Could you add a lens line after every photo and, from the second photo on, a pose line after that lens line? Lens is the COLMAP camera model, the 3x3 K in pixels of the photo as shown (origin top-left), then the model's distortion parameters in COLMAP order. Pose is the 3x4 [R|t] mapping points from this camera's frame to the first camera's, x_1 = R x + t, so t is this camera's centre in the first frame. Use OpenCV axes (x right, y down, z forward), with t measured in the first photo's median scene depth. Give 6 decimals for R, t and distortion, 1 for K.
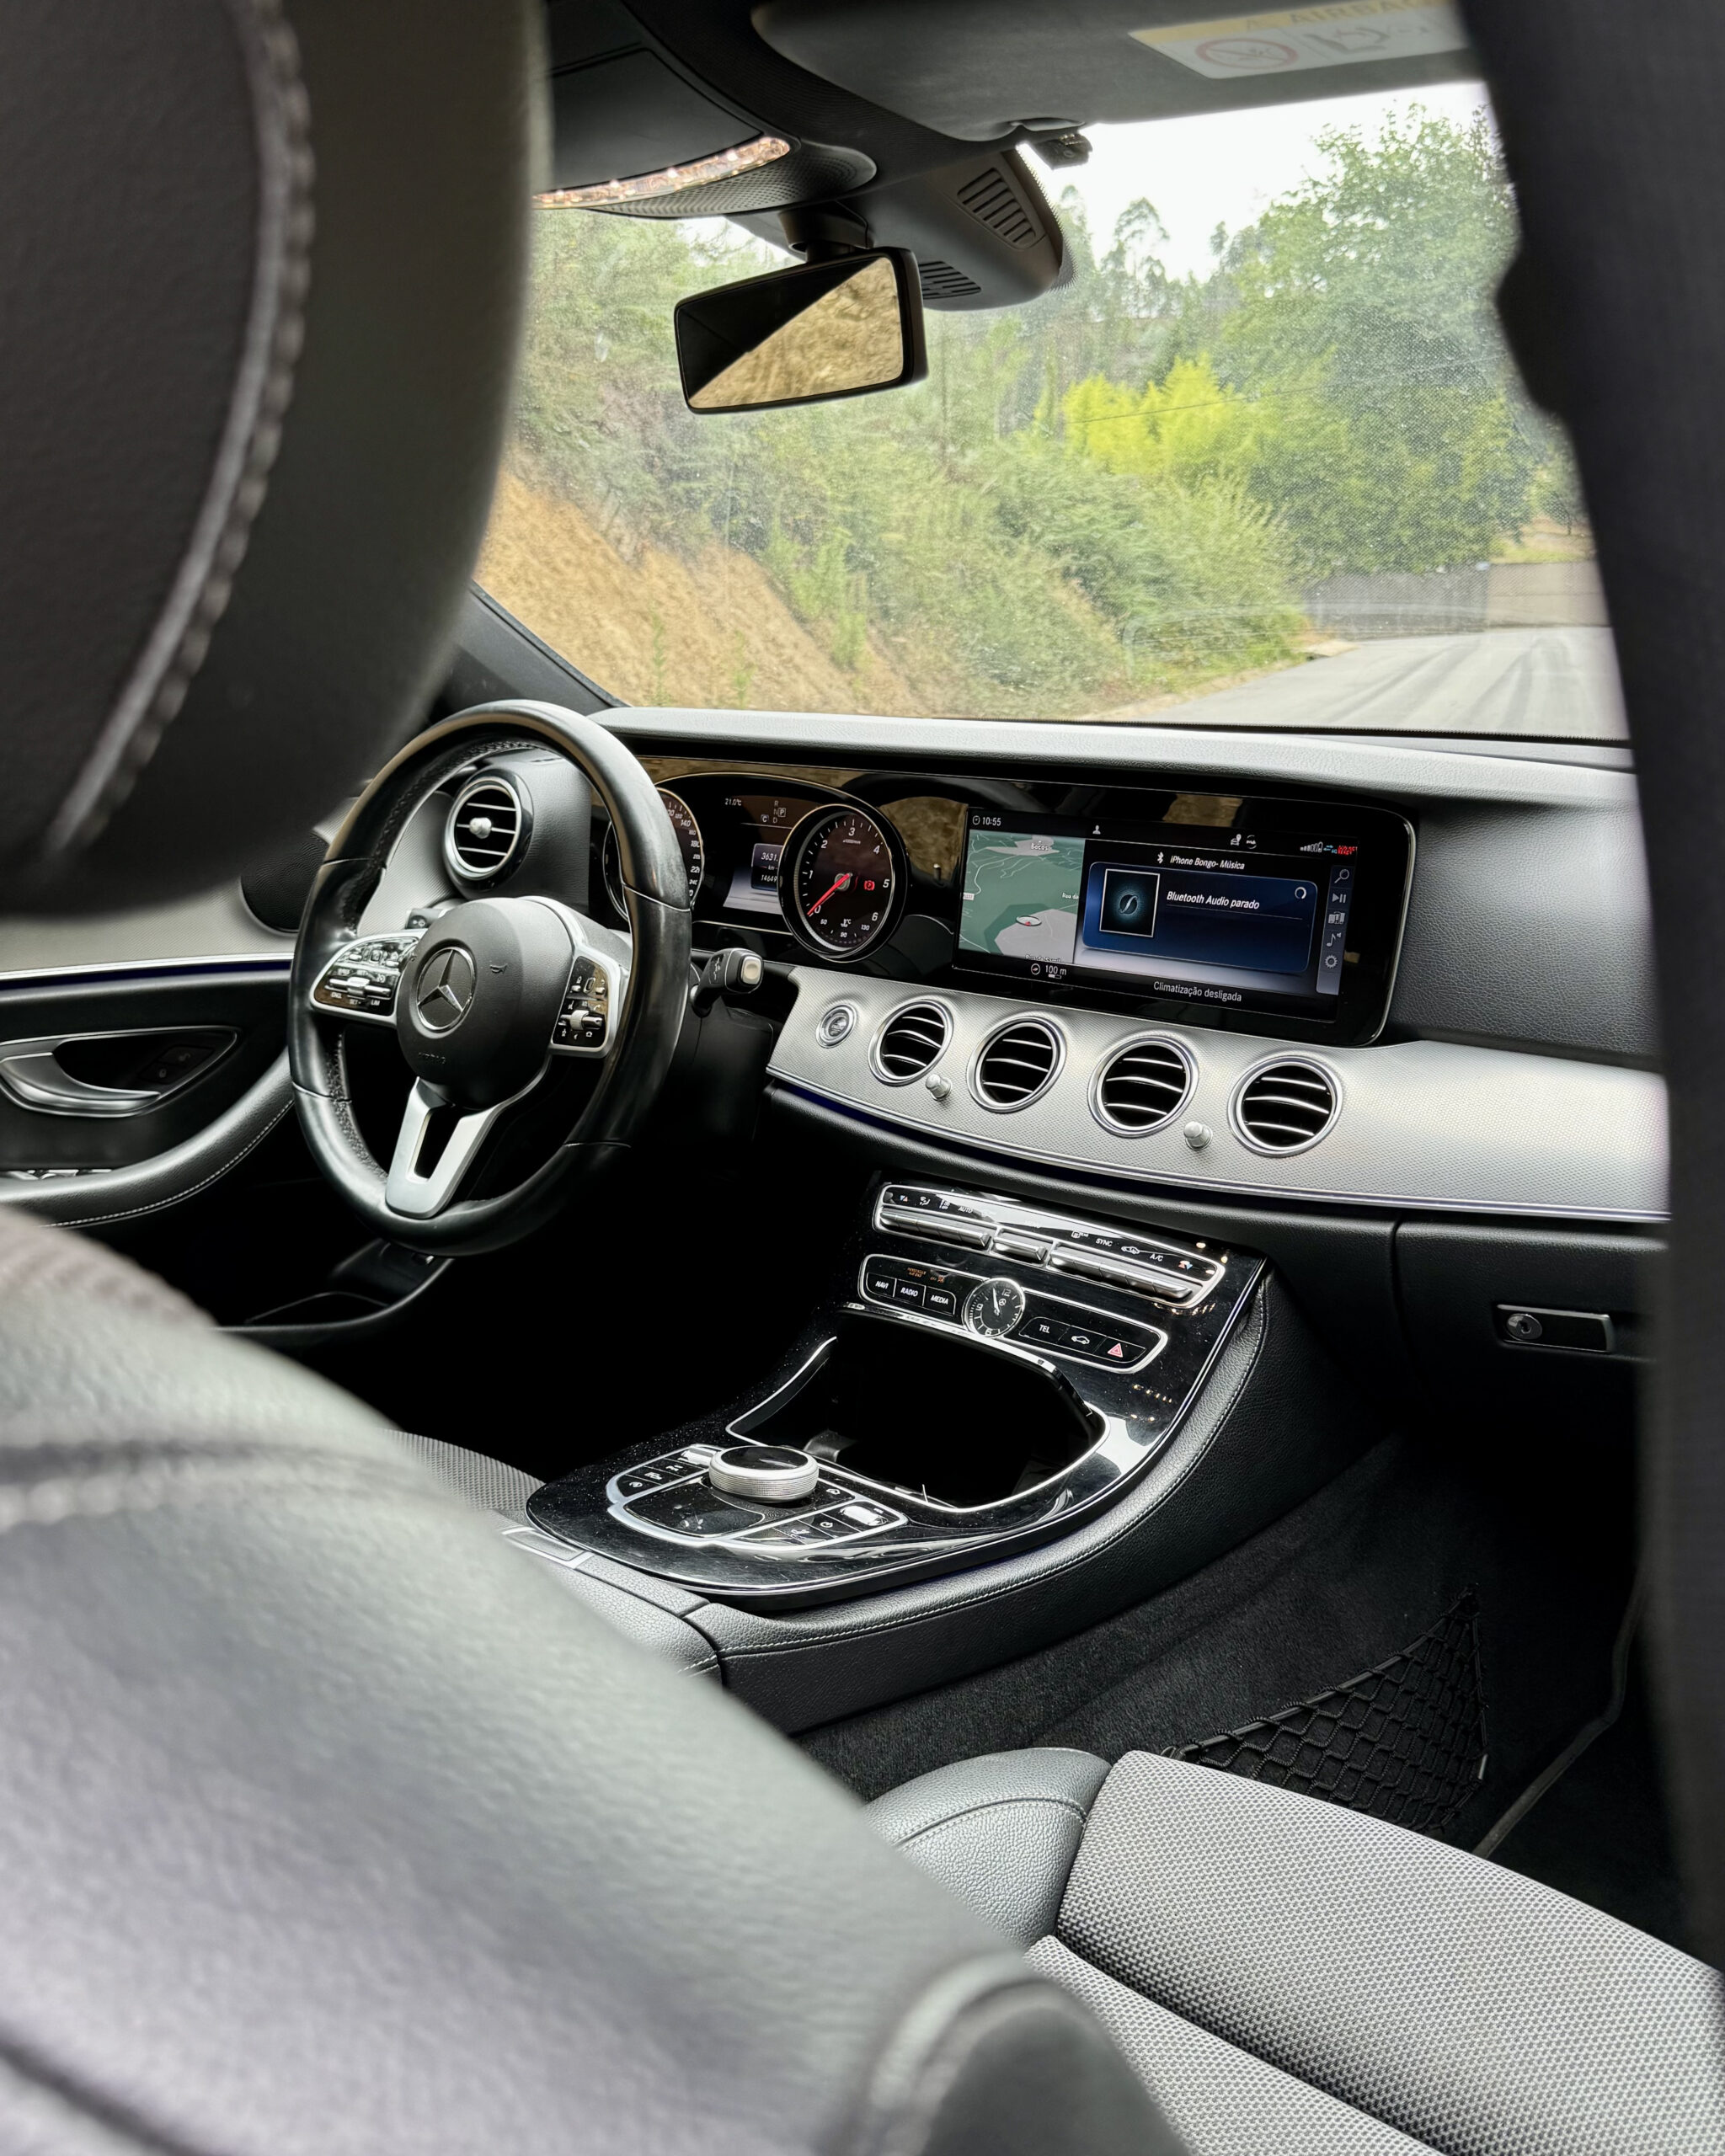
lens RADIAL K [[2041.1, 0, 794.4], [0, 2041.1, 1068.4], [0, 0, 1]] dist [0.053356, 0.000000]
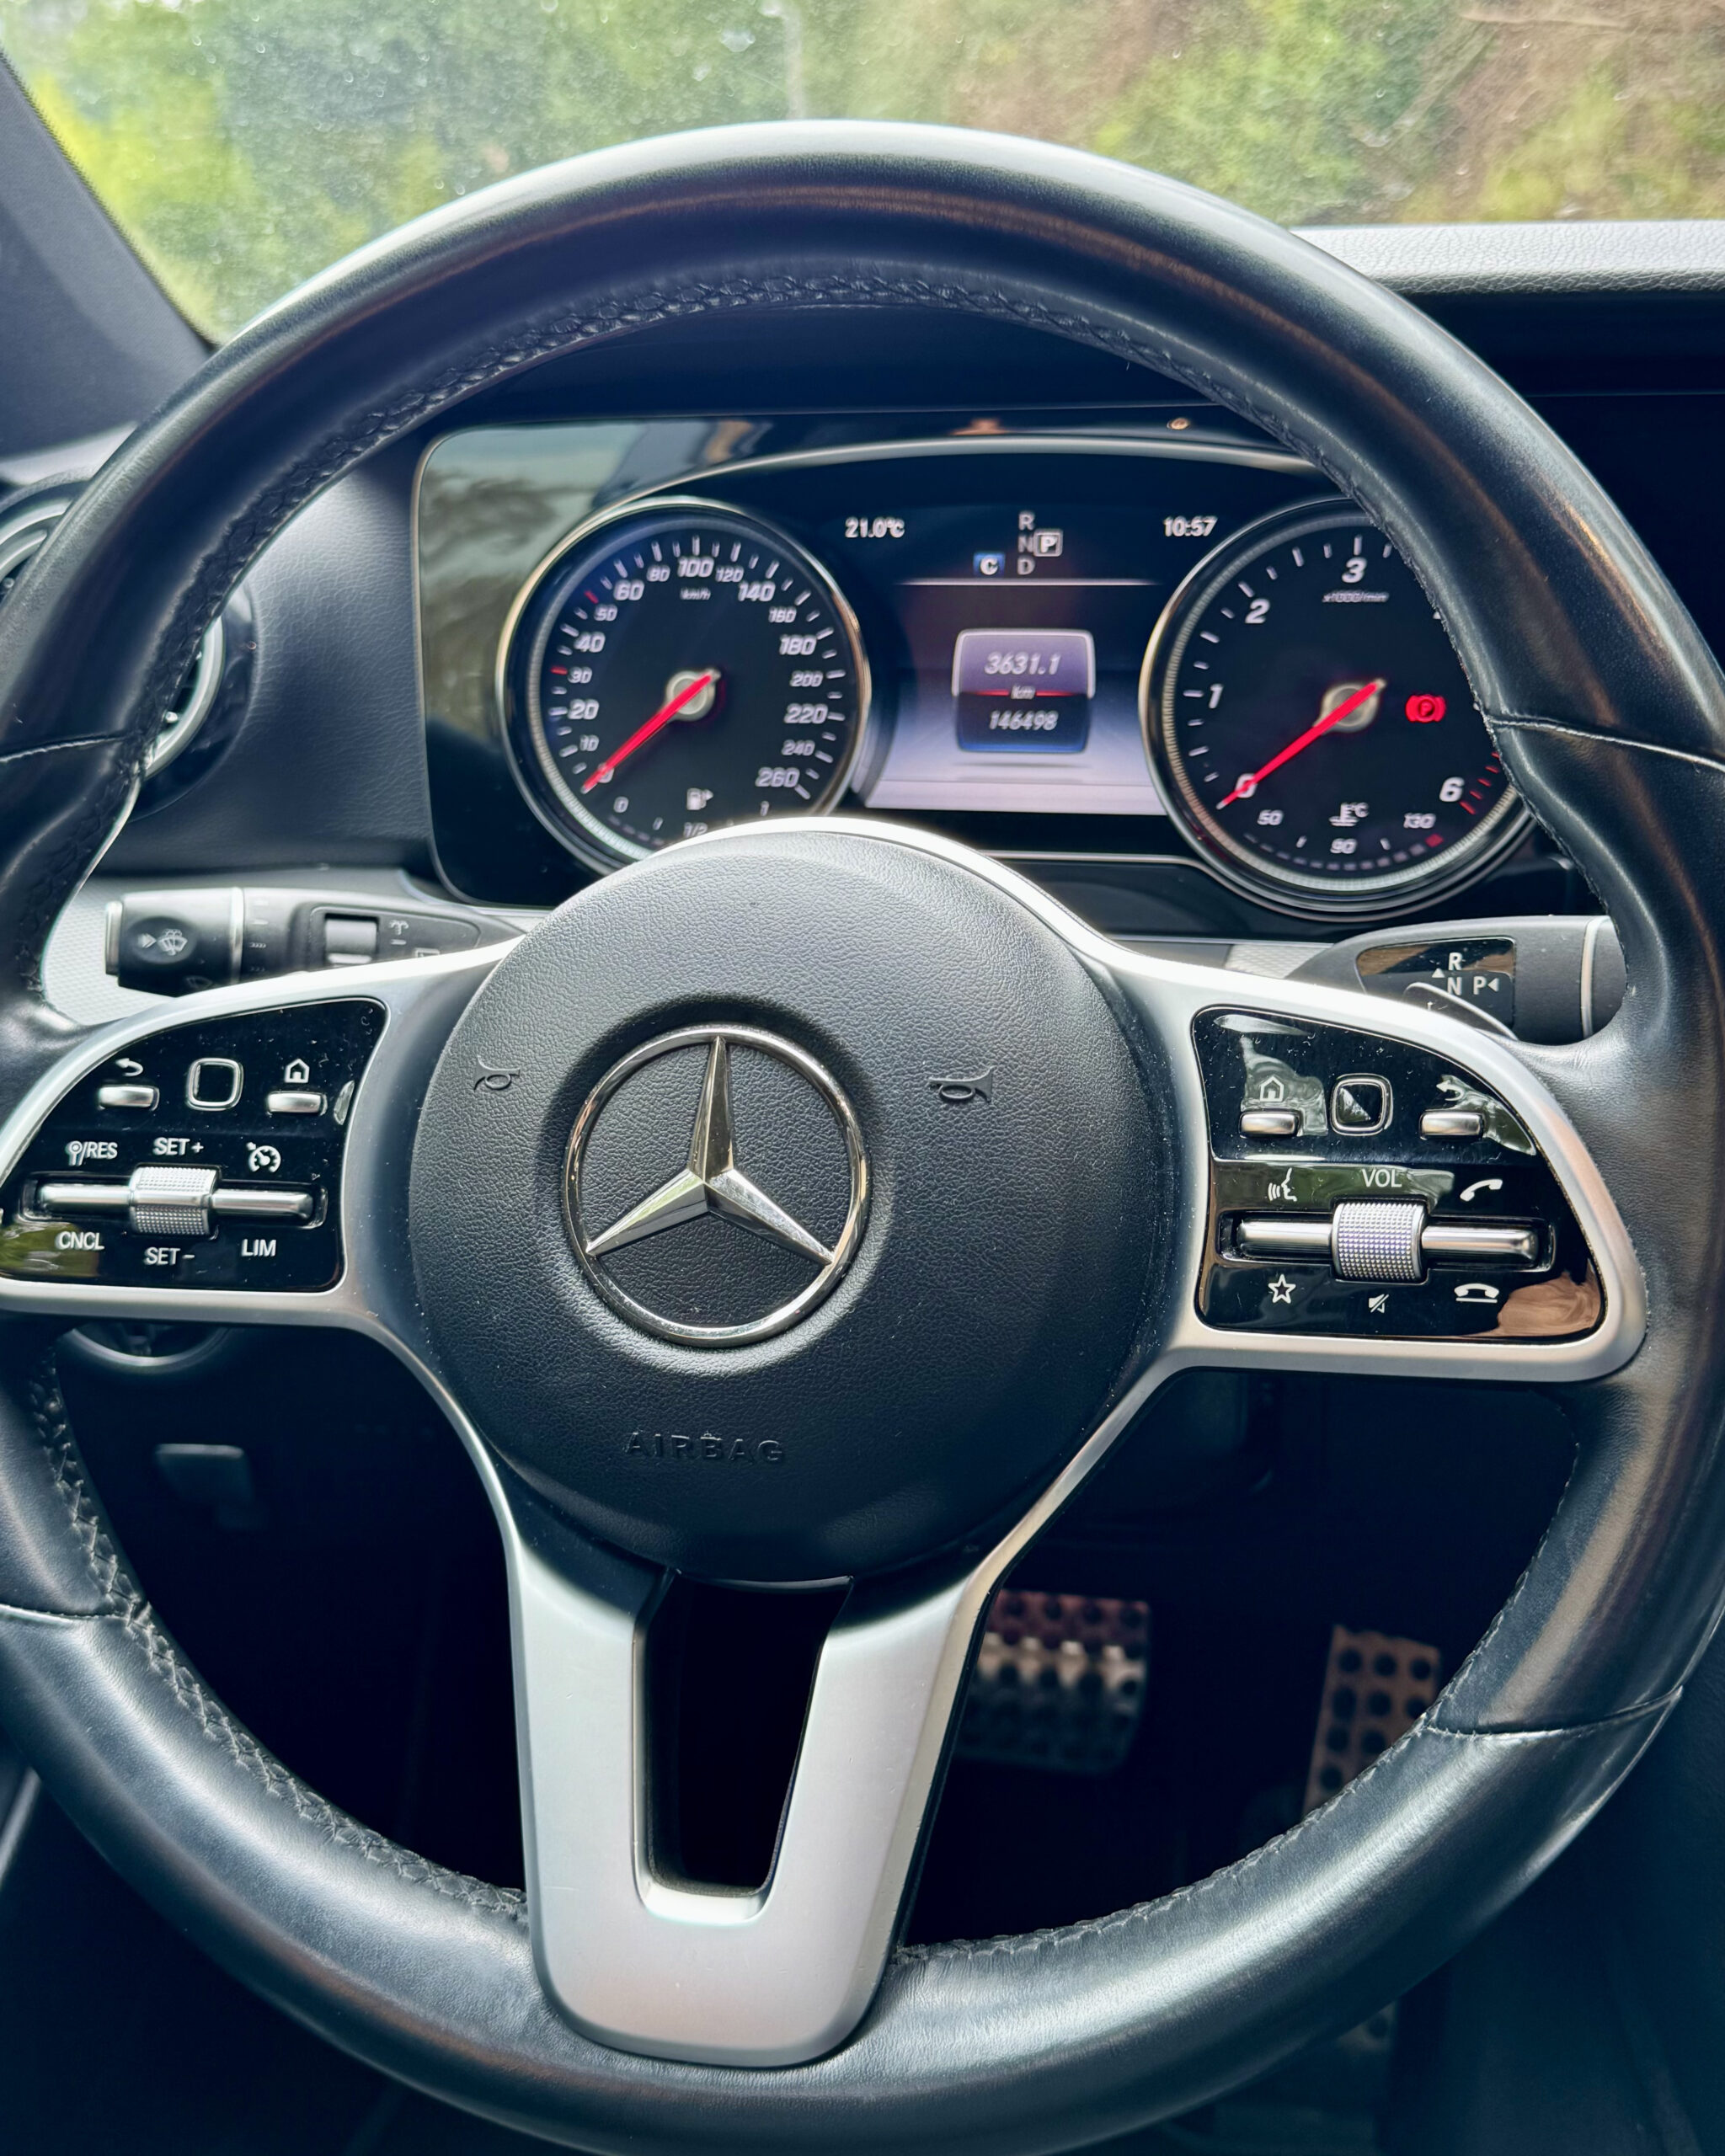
lens RADIAL K [[2445.6, 0, 857.3], [0, 2445.6, 1011.2], [0, 0, 1]] dist [0.097790, 0.000000]
pose [[0.886050, -0.125696, 0.446223, -0.294045], [0.117555, 0.992000, 0.046010, -0.074106], [-0.448437, 0.011689, 0.893738, 0.701884]]
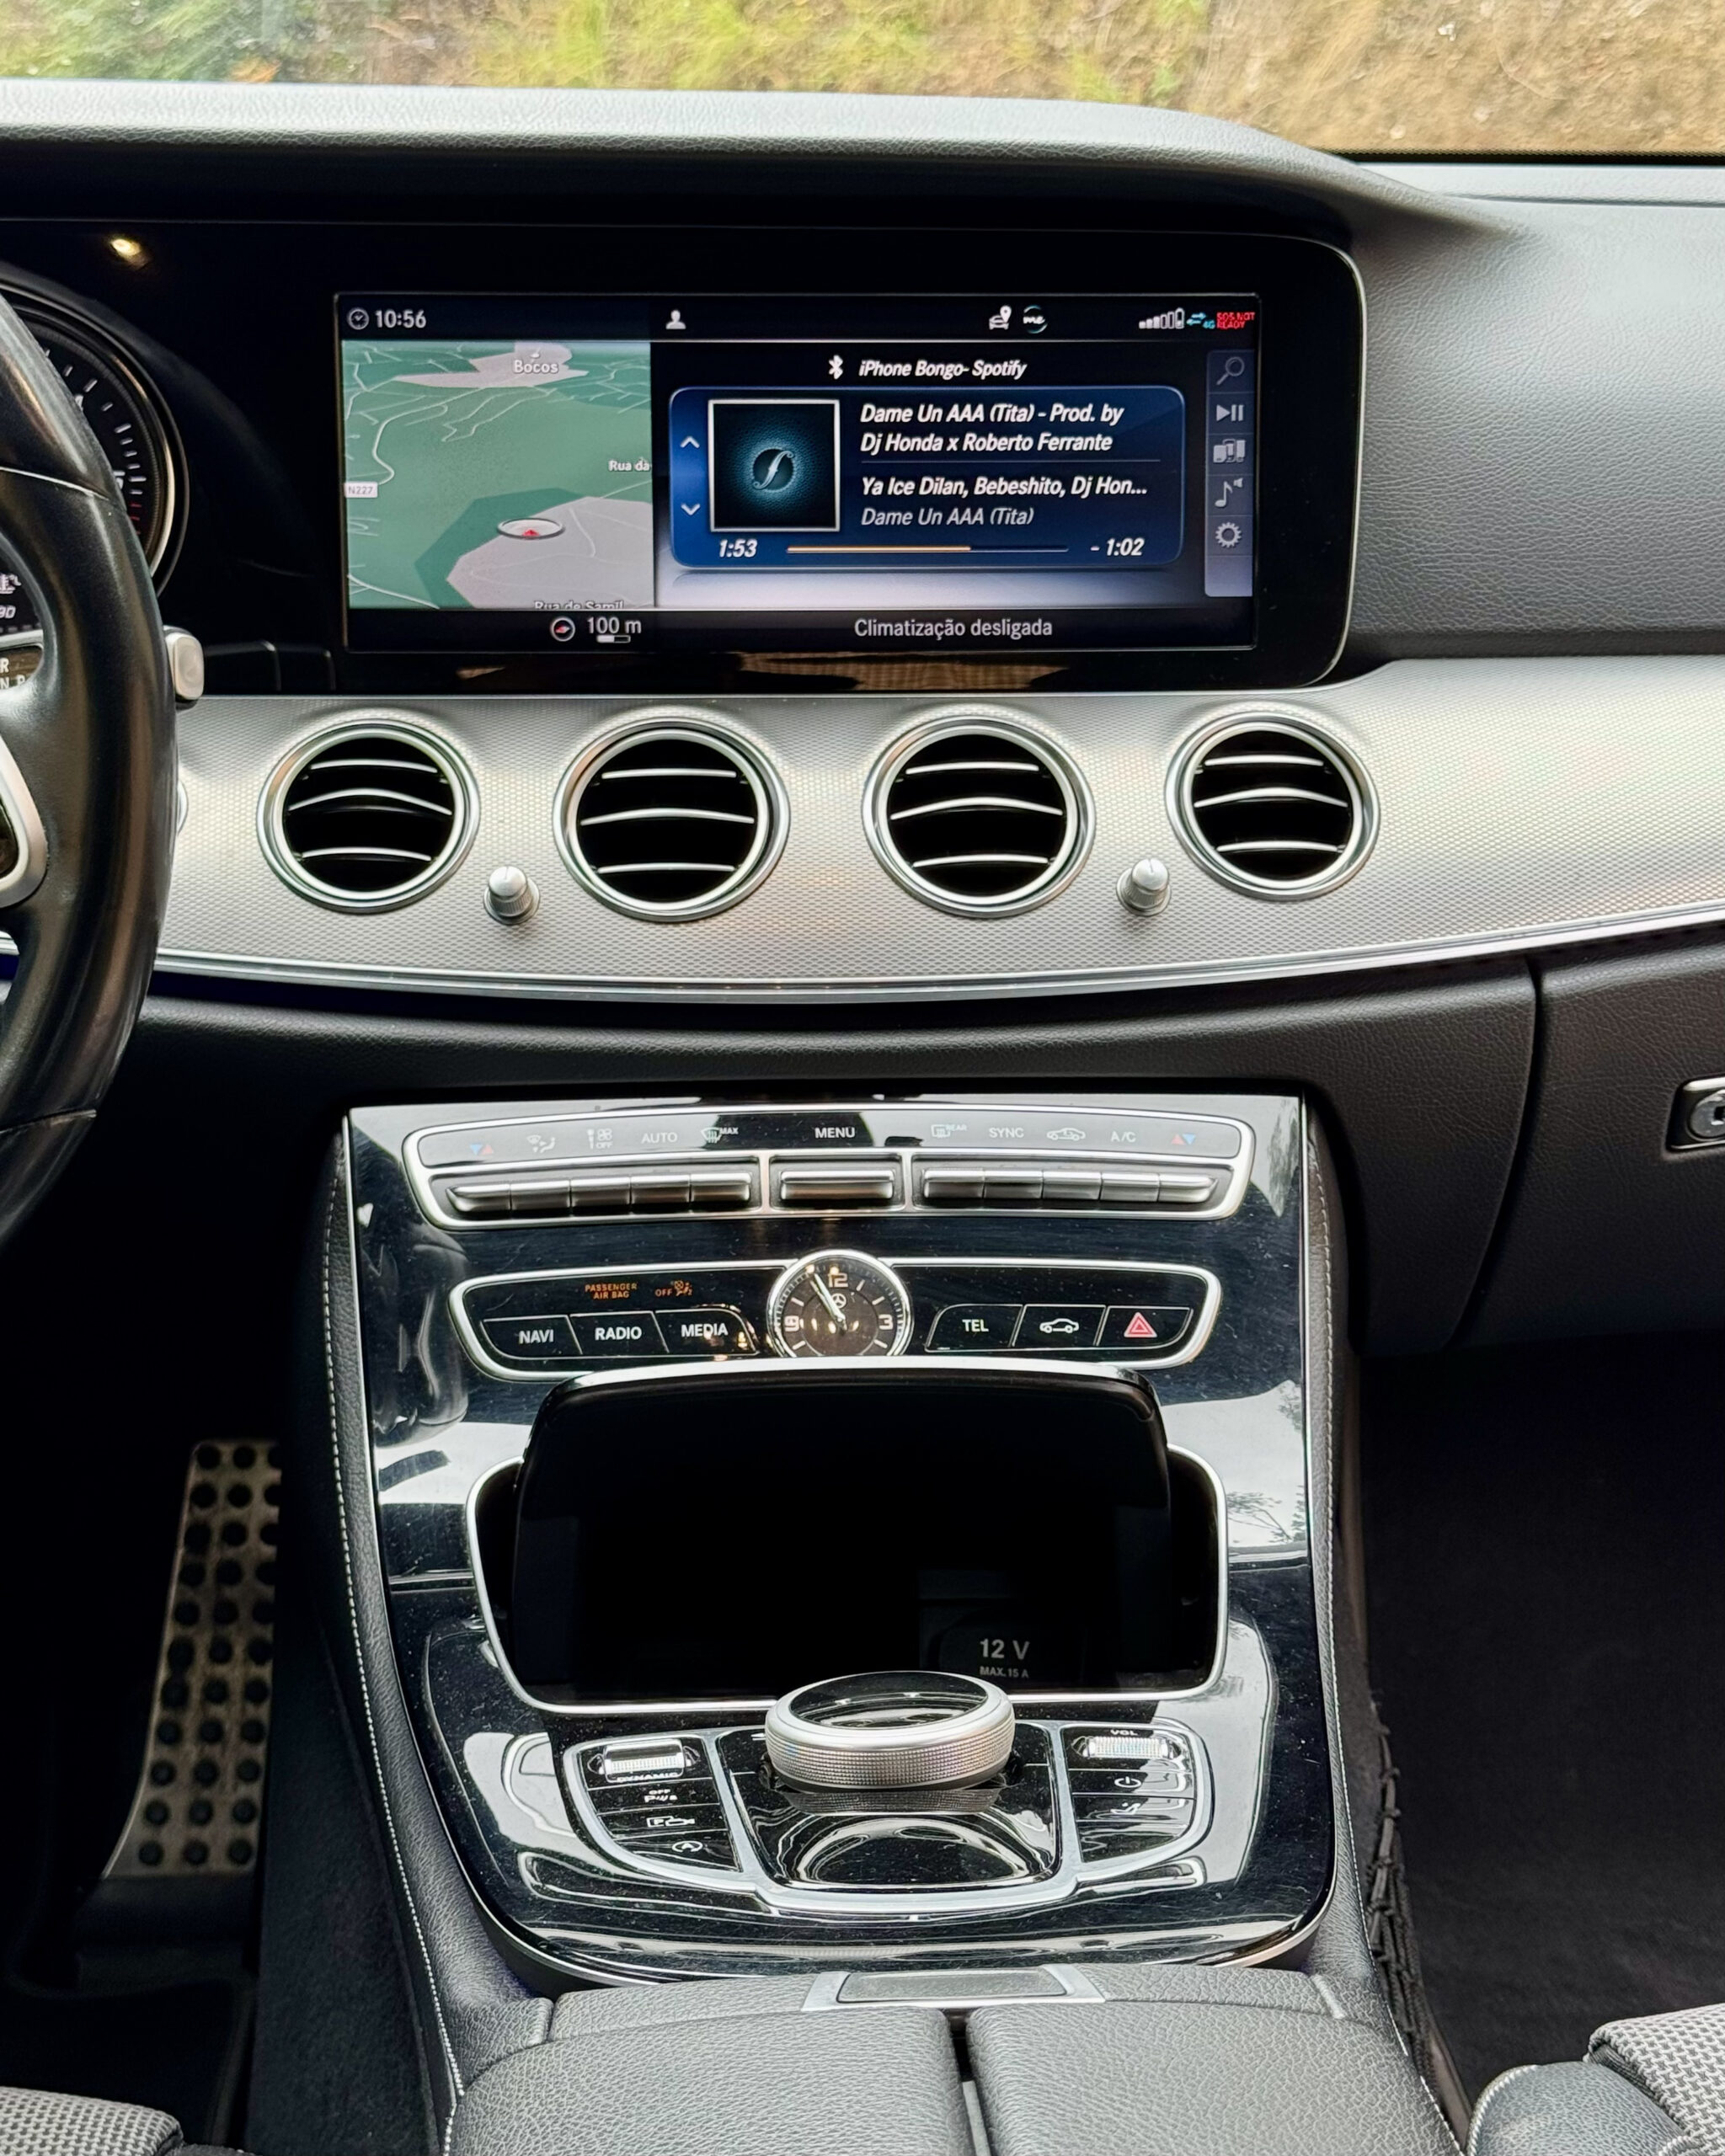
lens RADIAL K [[3533.9, 0, 881.2], [0, 3533.9, 1067.2], [0, 0, 1]] dist [0.147354, 0.000000]
pose [[0.719271, -0.169454, 0.673746, -0.409945], [0.151957, 0.984688, 0.085434, -0.007762], [-0.677907, 0.040931, 0.734008, 0.358401]]
